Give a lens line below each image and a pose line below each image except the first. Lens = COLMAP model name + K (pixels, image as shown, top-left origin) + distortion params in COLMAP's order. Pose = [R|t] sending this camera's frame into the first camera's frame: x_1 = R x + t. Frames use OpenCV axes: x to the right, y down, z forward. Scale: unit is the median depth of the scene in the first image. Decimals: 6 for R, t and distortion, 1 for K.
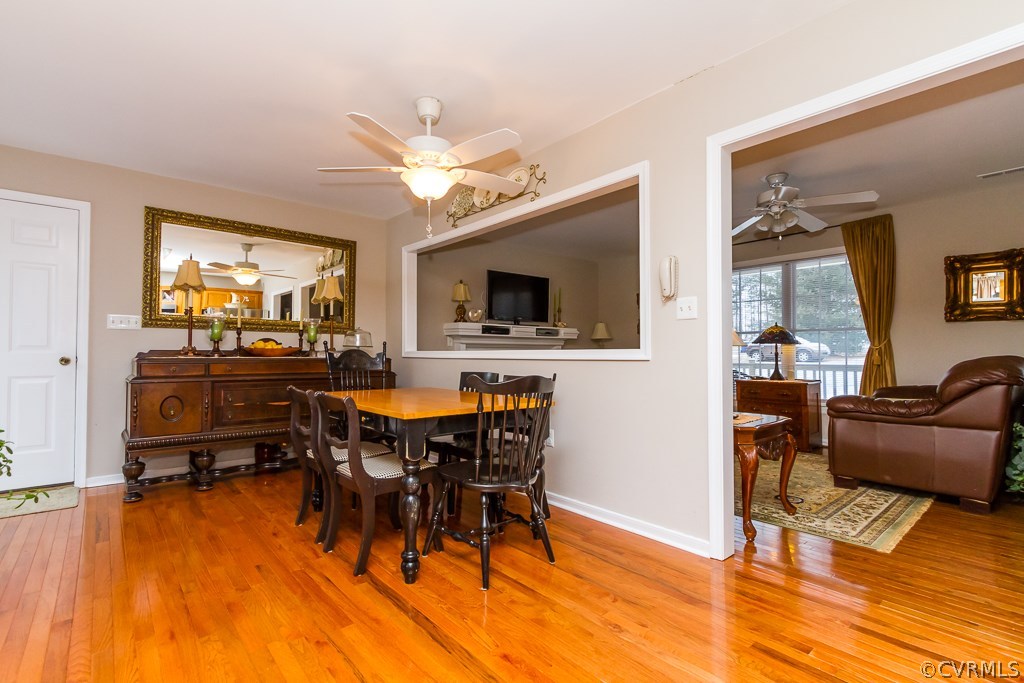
lens RADIAL K [[470.6, 0, 509.5], [0, 470.6, 343.1], [0, 0, 1]] dist [0.001867, -0.001038]
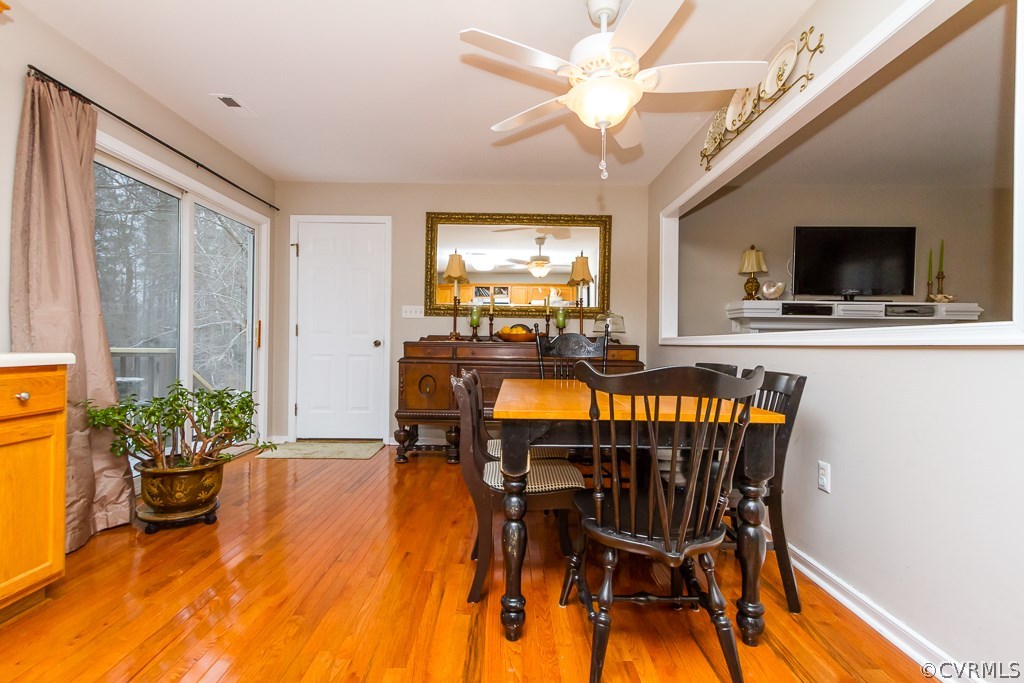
lens RADIAL K [[470.6, 0, 509.5], [0, 470.6, 343.1], [0, 0, 1]] dist [0.001867, -0.001038]
pose [[0.757304, 0.005860, -0.653037, 0.143636], [0.003738, 0.999904, 0.013307, 0.018573], [0.653052, -0.012518, 0.757210, 0.239624]]
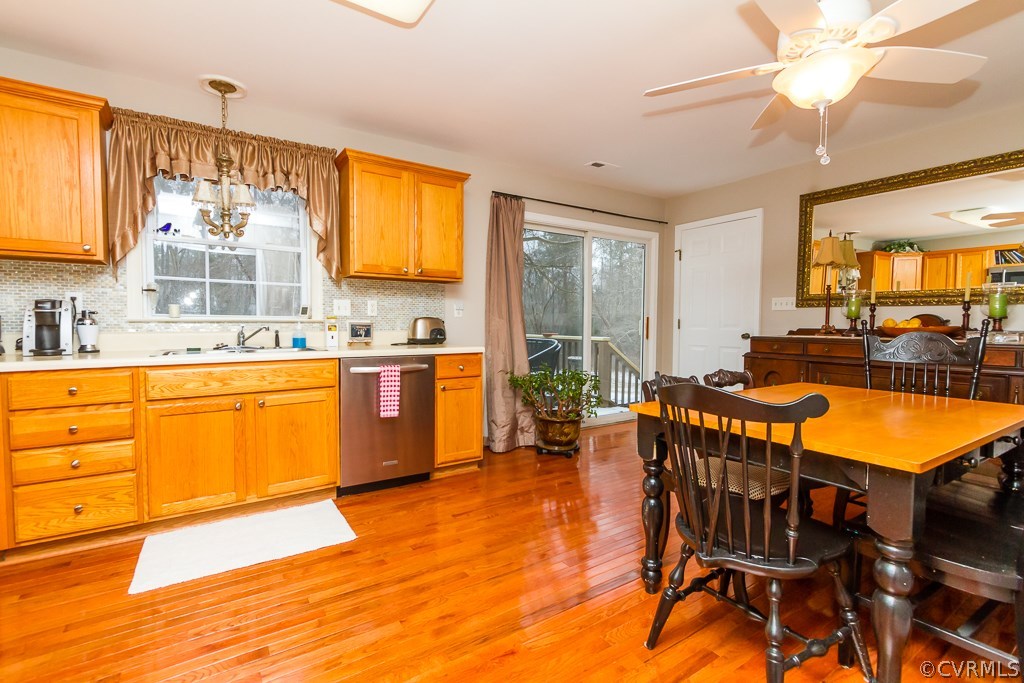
lens RADIAL K [[465.2, 0, 514.3], [0, 465.2, 337.1], [0, 0, 1]] dist [0.016614, -0.000125]
pose [[-0.124930, 0.030059, -0.991710, 0.377891], [0.019006, 0.999430, 0.027899, -0.007805], [0.991983, -0.015363, -0.125430, 0.465122]]
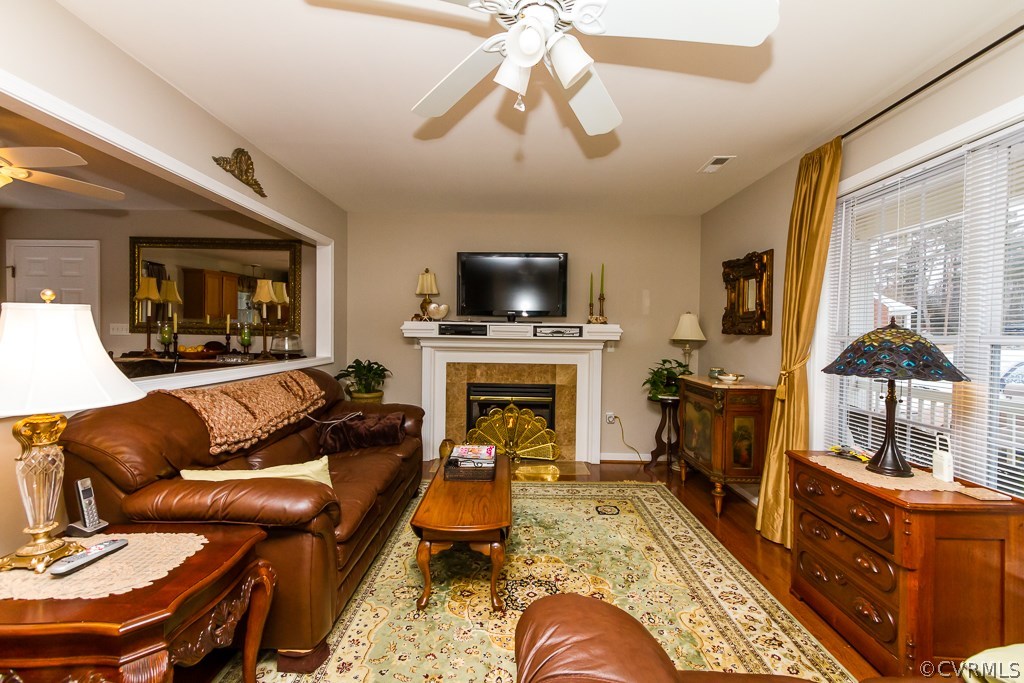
lens RADIAL K [[470.6, 0, 509.5], [0, 470.6, 343.1], [0, 0, 1]] dist [0.001867, -0.001038]
pose [[0.747652, 0.027473, -0.663522, 0.809794], [0.000692, 0.999111, 0.042149, -0.057222], [0.664090, -0.031972, 0.746969, 0.704445]]
